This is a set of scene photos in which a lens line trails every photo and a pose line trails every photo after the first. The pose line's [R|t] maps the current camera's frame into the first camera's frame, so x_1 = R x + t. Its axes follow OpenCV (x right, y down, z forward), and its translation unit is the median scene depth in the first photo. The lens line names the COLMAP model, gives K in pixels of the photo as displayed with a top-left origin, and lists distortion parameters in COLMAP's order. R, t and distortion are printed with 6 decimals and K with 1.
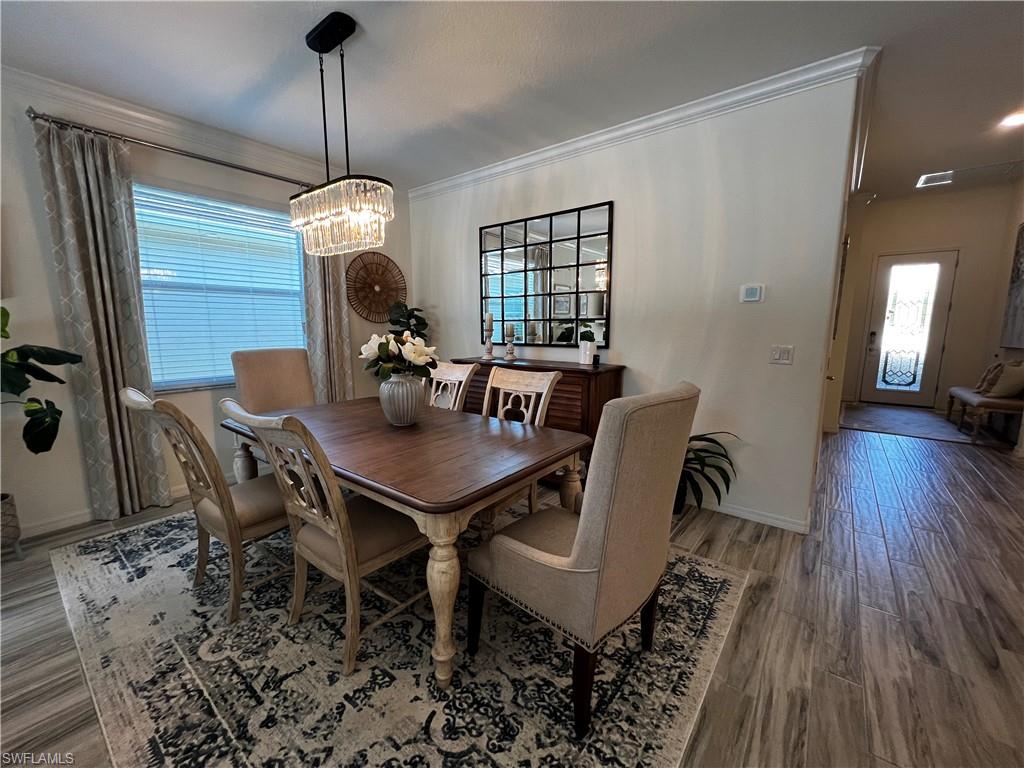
lens RADIAL K [[410.1, 0, 513.5], [0, 410.1, 384.8], [0, 0, 1]] dist [-0.000577, 0.000396]
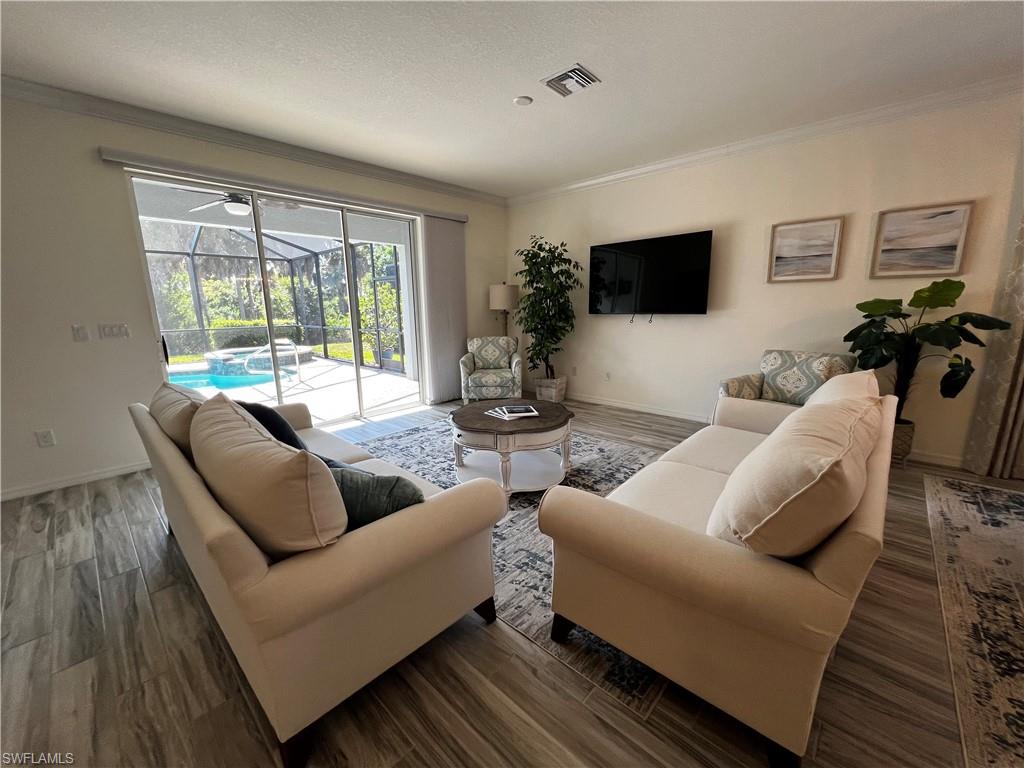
lens RADIAL K [[410.1, 0, 513.8], [0, 410.1, 387.4], [0, 0, 1]] dist [-0.000577, 0.000396]
pose [[-0.080236, 0.201804, -0.976134, 0.156685], [-0.135417, 0.968005, 0.211254, 0.038889], [0.987534, 0.149135, -0.050341, -0.221001]]
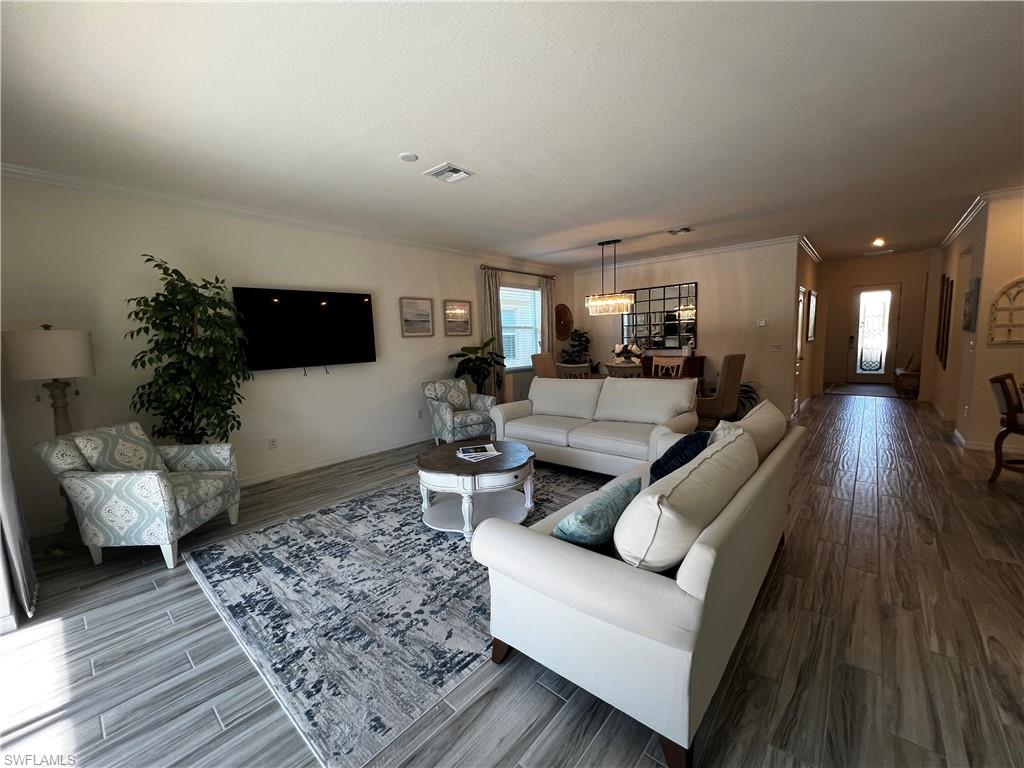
lens RADIAL K [[410.1, 0, 513.9], [0, 410.1, 387.5], [0, 0, 1]] dist [-0.000577, 0.000396]
pose [[0.998279, -0.027546, -0.051766, -0.756043], [0.025921, 0.999158, -0.031814, 0.194411], [0.052599, 0.030417, 0.998152, -1.456211]]
